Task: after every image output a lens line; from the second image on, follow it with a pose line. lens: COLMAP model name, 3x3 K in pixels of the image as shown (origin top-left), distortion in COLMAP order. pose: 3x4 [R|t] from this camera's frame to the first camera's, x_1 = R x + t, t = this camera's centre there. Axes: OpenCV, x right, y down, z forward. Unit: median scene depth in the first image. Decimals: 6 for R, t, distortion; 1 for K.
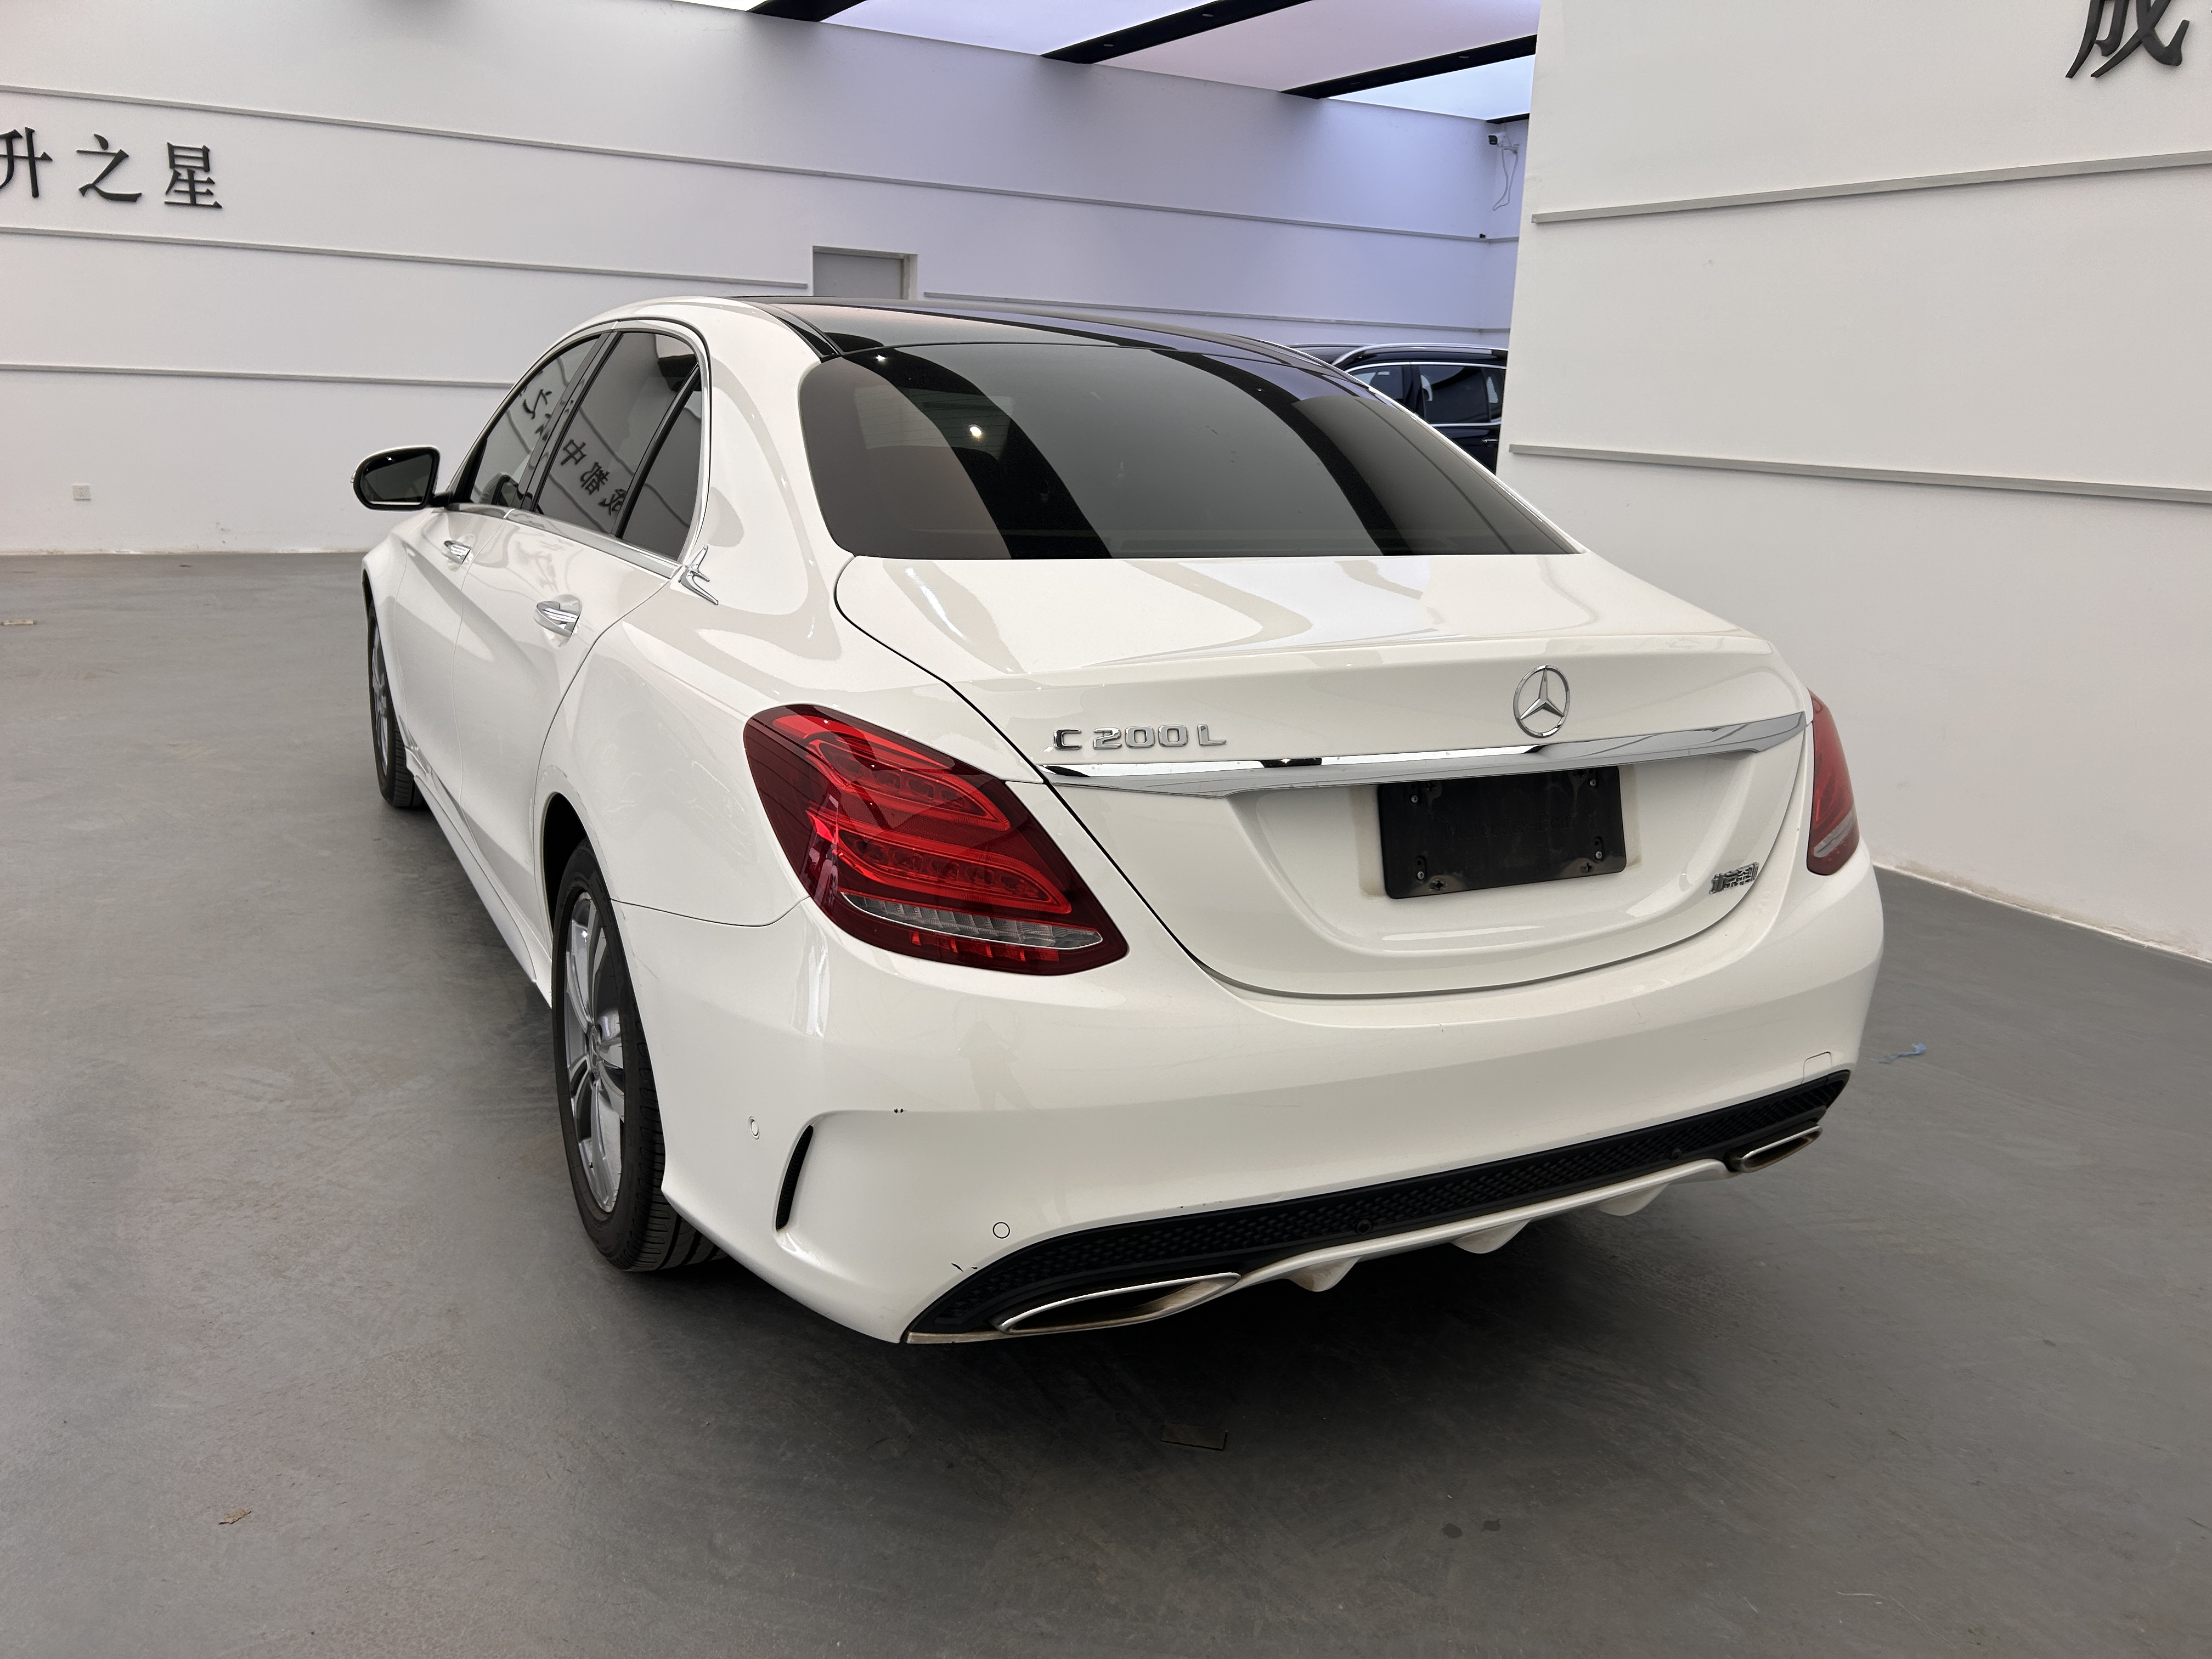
lens RADIAL K [[1669.3, 0, 1102.9], [0, 1669.3, 801.7], [0, 0, 1]] dist [0.055528, -0.056891]
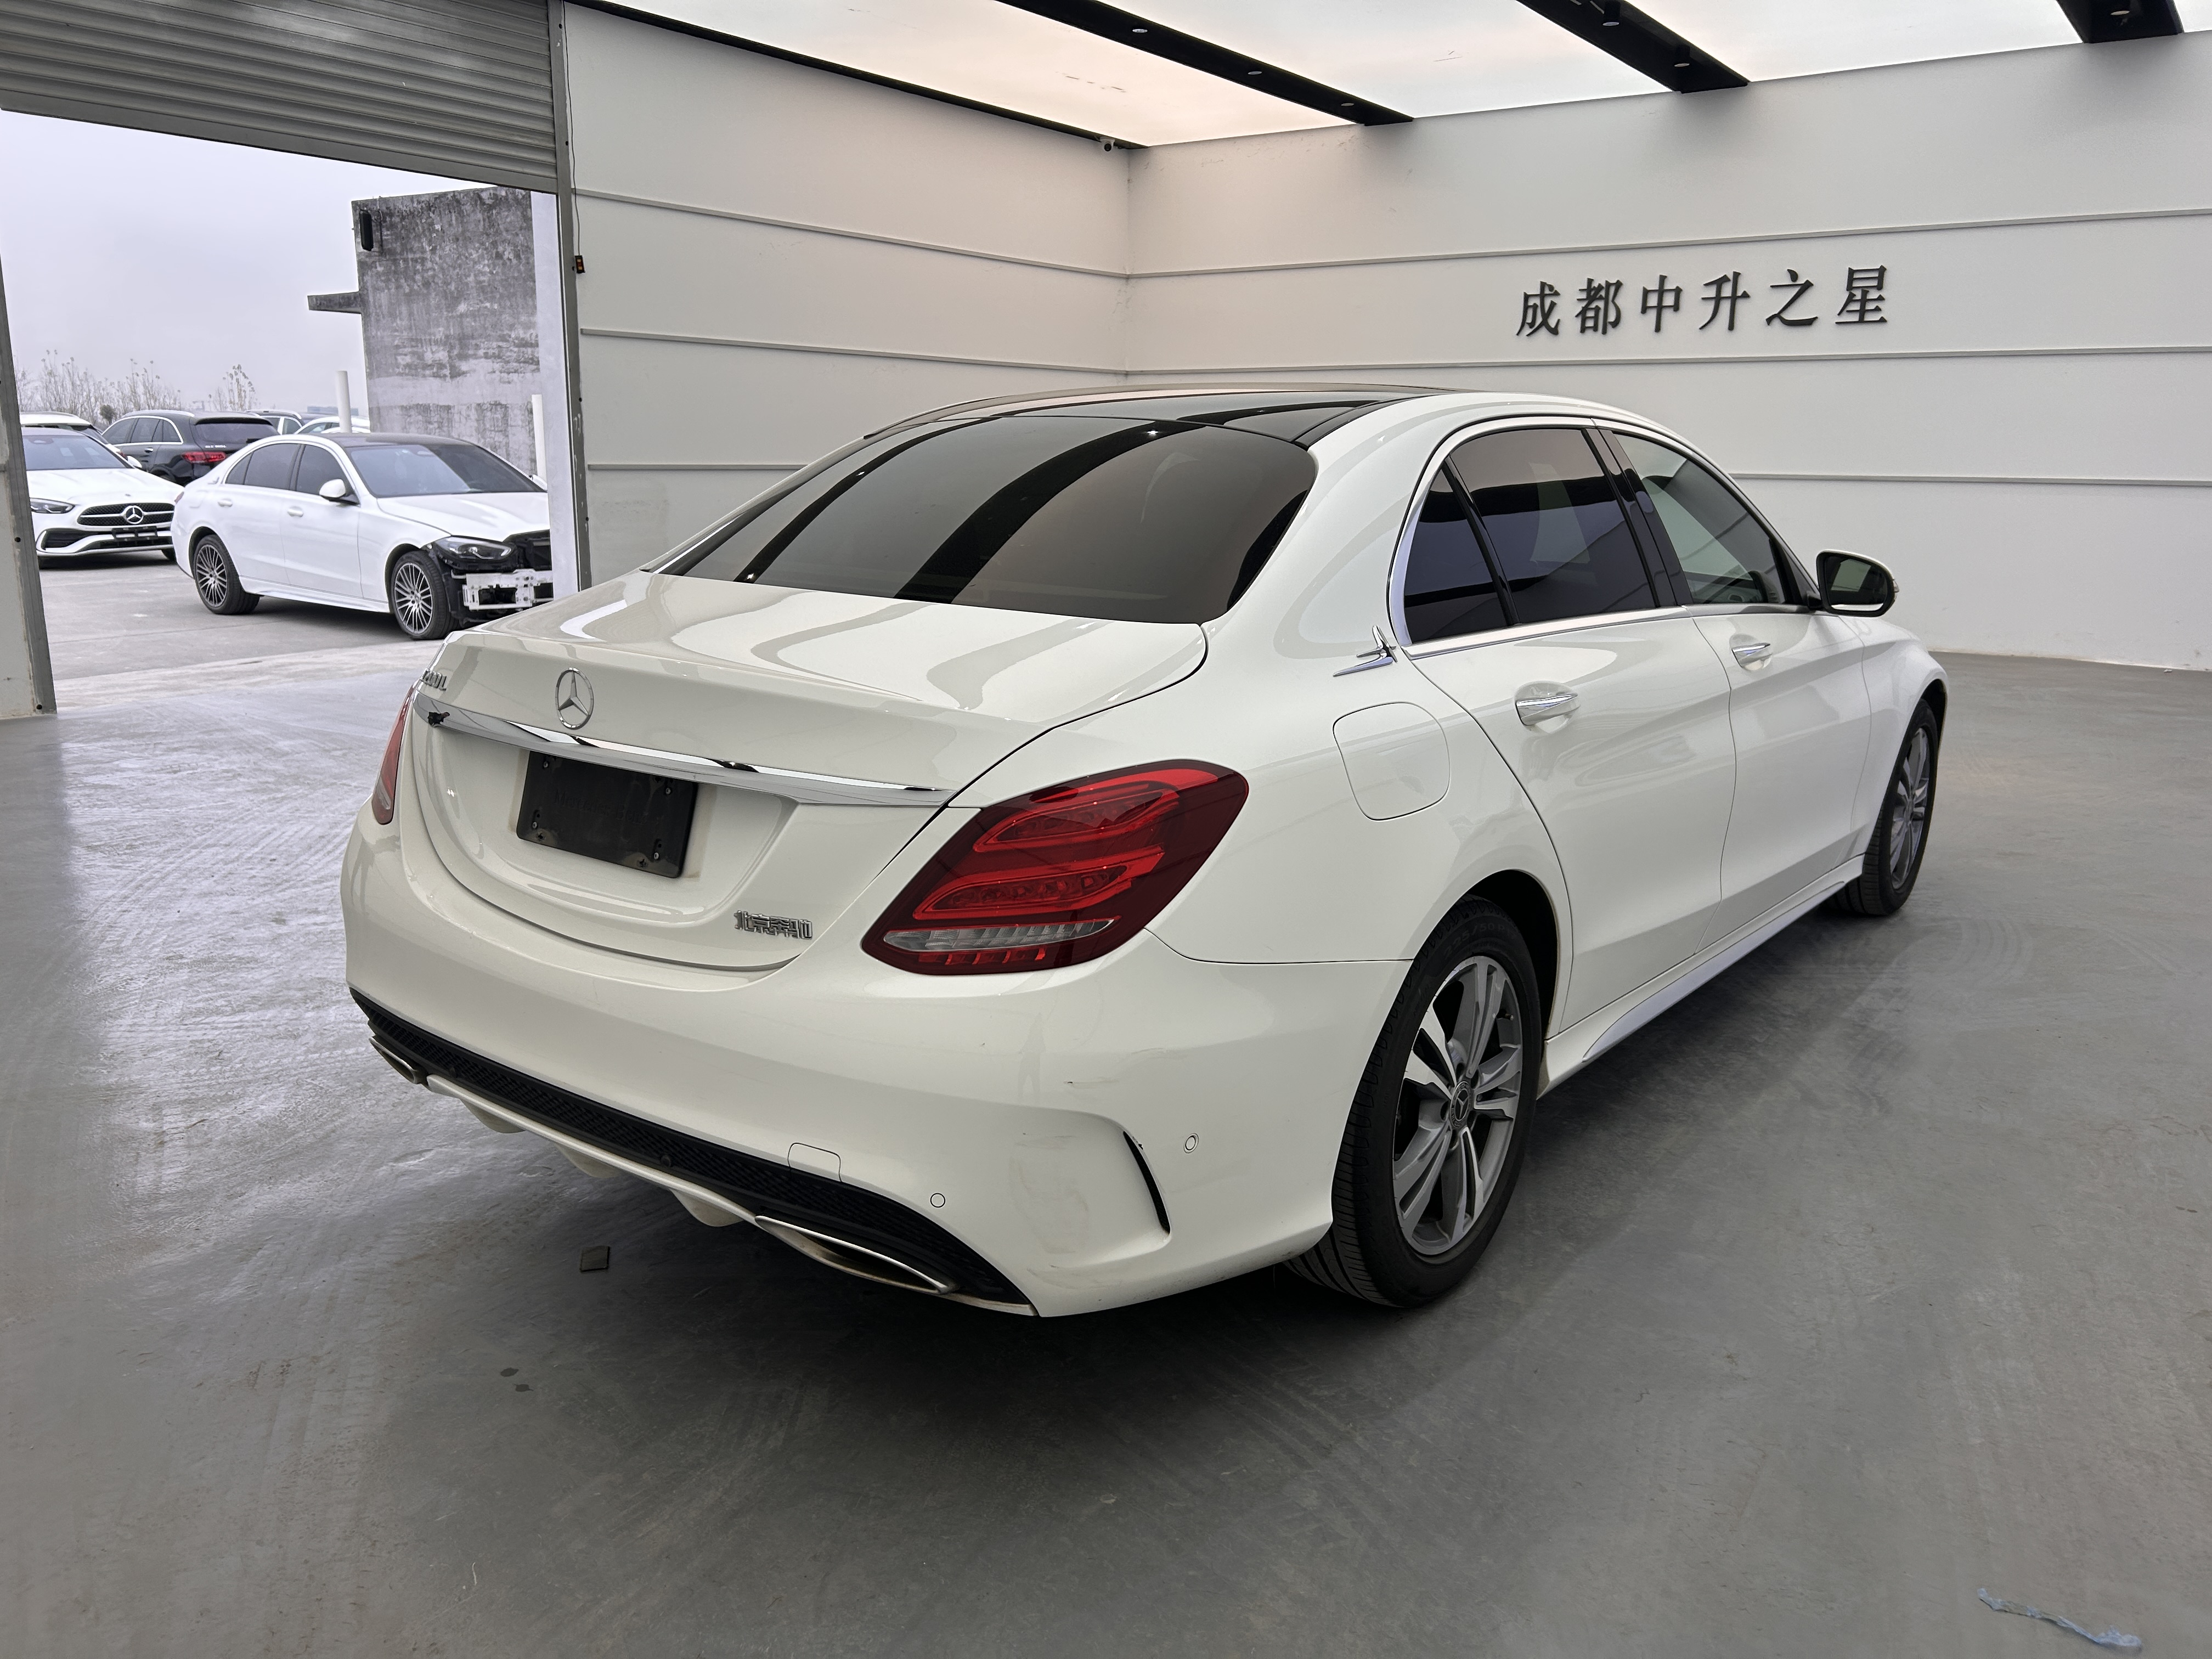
lens RADIAL K [[1727.6, 0, 1104.9], [0, 1727.6, 782.4], [0, 0, 1]] dist [-0.054913, 0.164025]
pose [[0.417207, 0.143121, -0.897471, 0.835763], [-0.213662, 0.975289, 0.056206, -0.082964], [0.883338, 0.168306, 0.437477, 0.445096]]
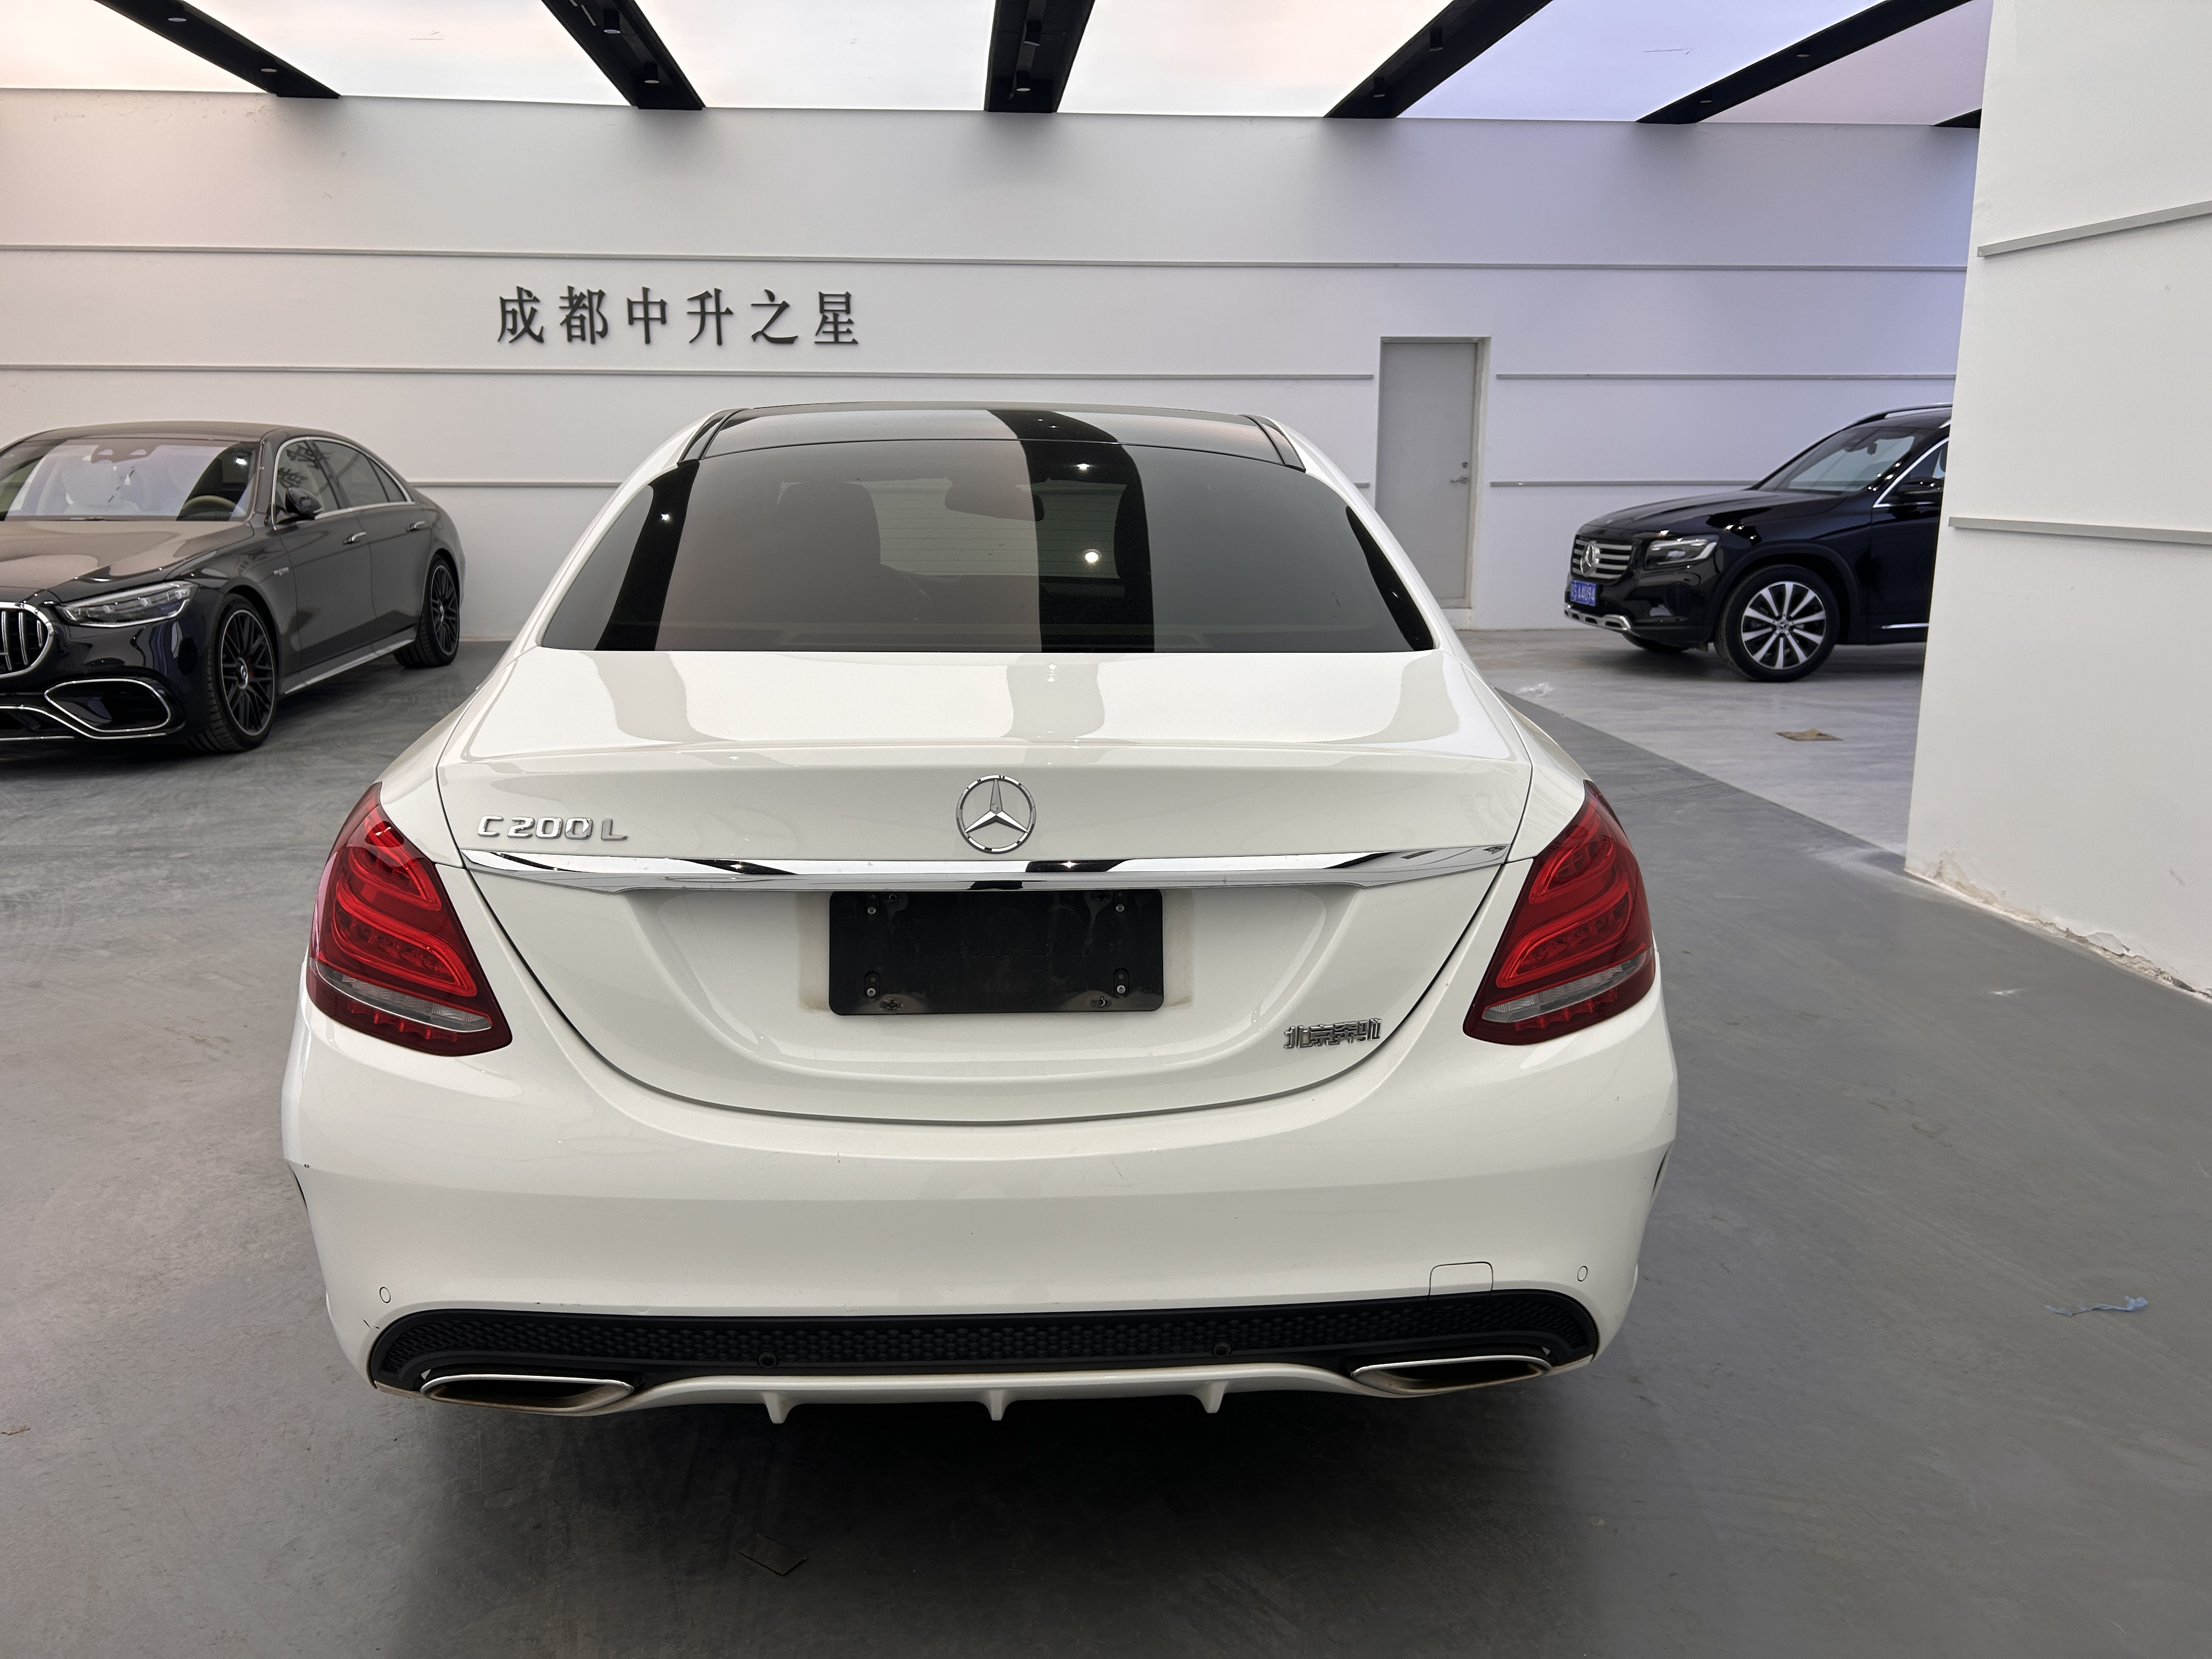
lens RADIAL K [[1669.3, 0, 1102.9], [0, 1669.3, 801.7], [0, 0, 1]] dist [0.055528, -0.056891]
pose [[0.908506, 0.046460, -0.415281, 0.381678], [-0.066782, 0.997170, -0.034539, -0.021365], [0.412501, 0.059112, 0.909037, 0.108784]]
